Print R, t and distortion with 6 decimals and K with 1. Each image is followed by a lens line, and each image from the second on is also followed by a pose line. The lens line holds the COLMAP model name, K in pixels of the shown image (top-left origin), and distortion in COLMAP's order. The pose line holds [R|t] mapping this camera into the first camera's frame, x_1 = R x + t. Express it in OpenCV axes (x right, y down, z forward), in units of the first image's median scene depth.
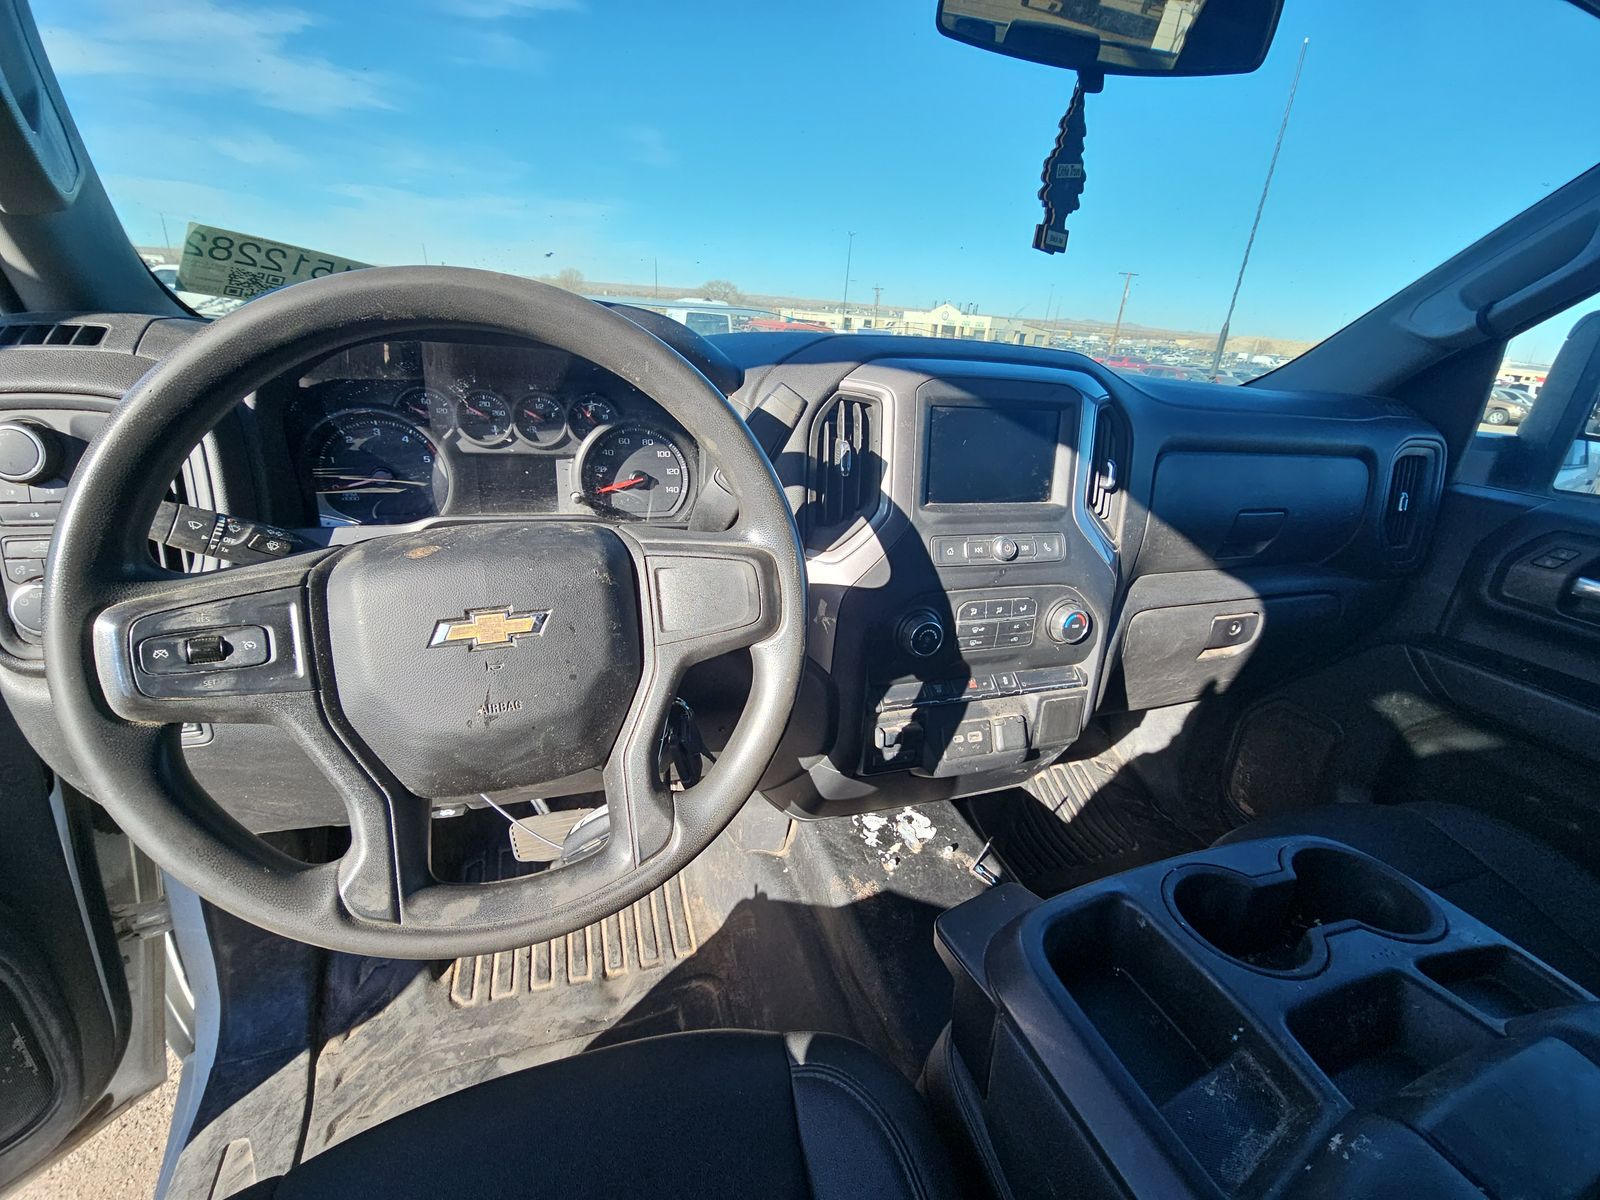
lens RADIAL K [[643.9, 0, 800.0], [0, 643.9, 600.0], [0, 0, 1]] dist [-0.025542, -0.000121]
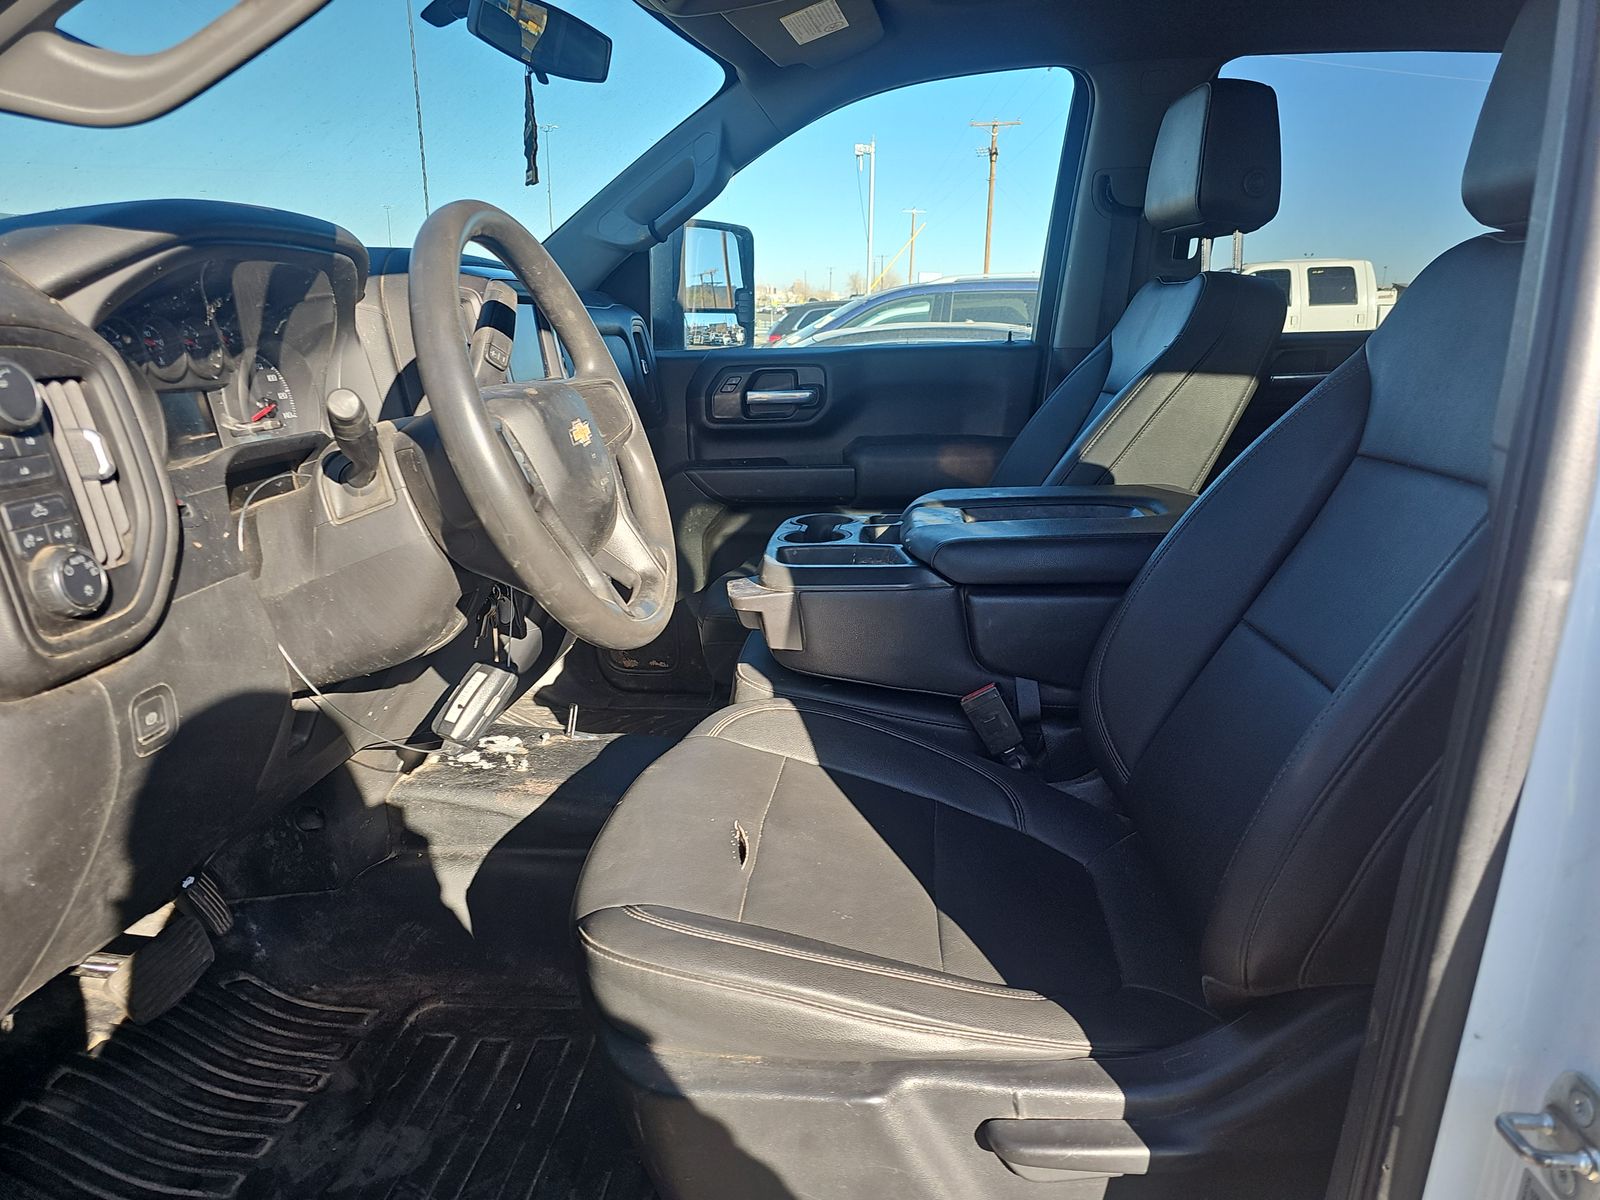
lens RADIAL K [[1031.1, 0, 852.6], [0, 1031.1, 599.3], [0, 0, 1]] dist [0.052228, -0.051166]
pose [[0.359722, -0.309256, 0.880318, -1.627222], [0.377518, 0.911041, 0.165785, 0.161280], [-0.853276, 0.272700, 0.444472, -0.371550]]
